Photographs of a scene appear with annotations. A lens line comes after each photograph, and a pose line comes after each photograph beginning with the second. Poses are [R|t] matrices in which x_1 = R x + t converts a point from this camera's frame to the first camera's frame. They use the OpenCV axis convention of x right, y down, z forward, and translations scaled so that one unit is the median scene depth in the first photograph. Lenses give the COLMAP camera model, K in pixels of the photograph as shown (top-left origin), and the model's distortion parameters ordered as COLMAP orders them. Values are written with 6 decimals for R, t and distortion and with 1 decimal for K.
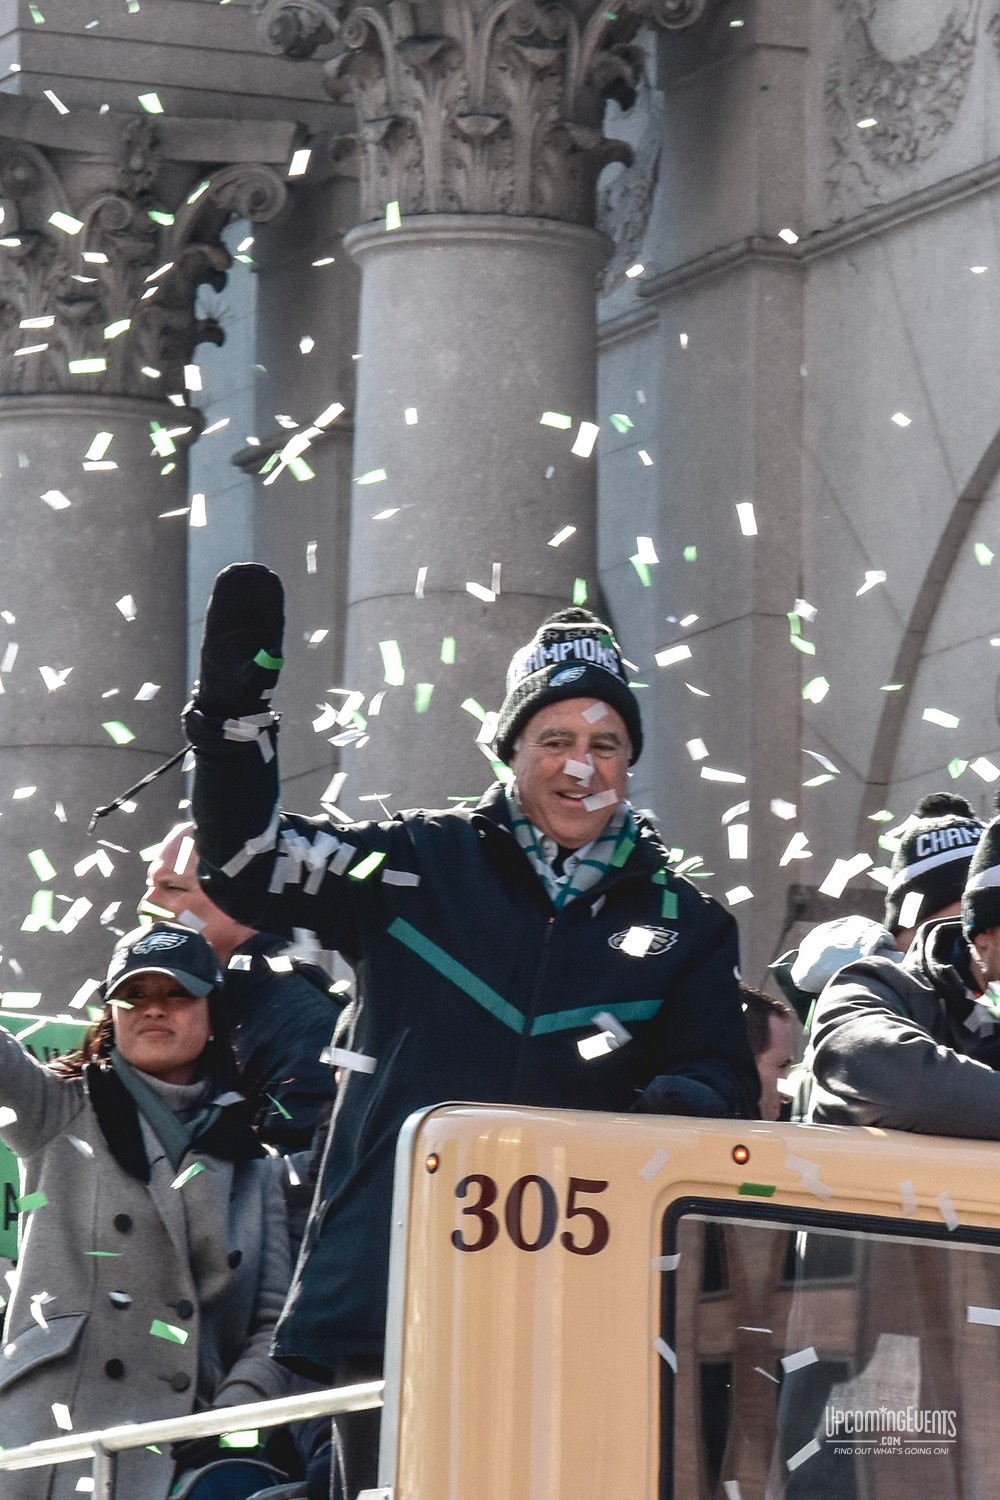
lens RADIAL K [[6364.7, 0, 500.0], [0, 6364.7, 750.0], [0, 0, 1]] dist [-0.179013, -8.958404]
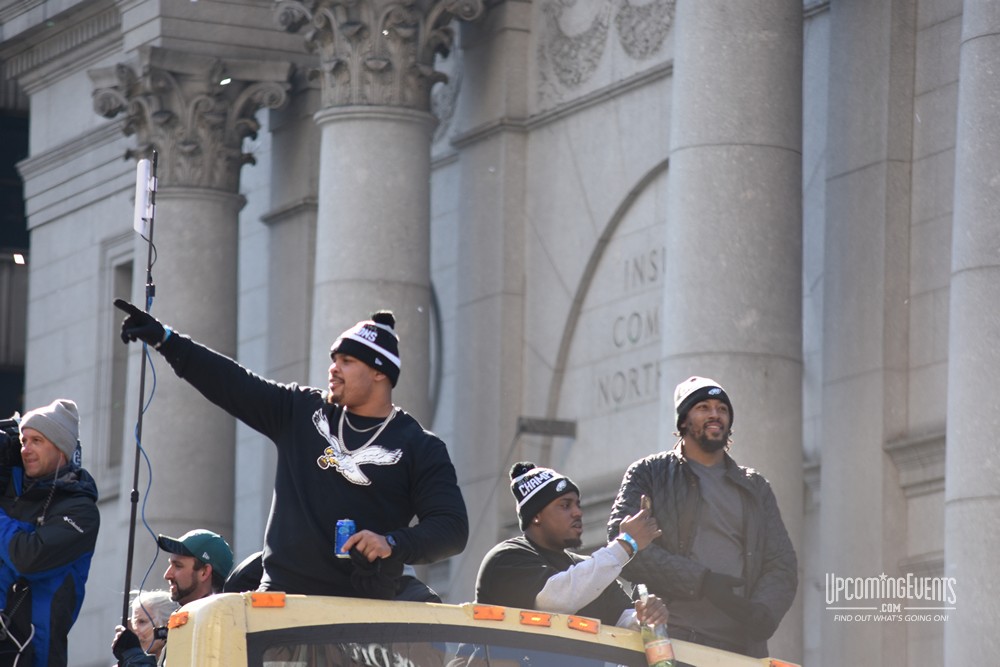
lens RADIAL K [[6581.1, 0, 500.0], [0, 6581.1, 333.5], [0, 0, 1]] dist [-0.446767, -8.669669]
pose [[0.998828, 0.010062, 0.047343, -0.066100], [-0.007583, 0.998605, -0.052260, 0.108563], [-0.047803, 0.051839, 0.997511, -1.217354]]
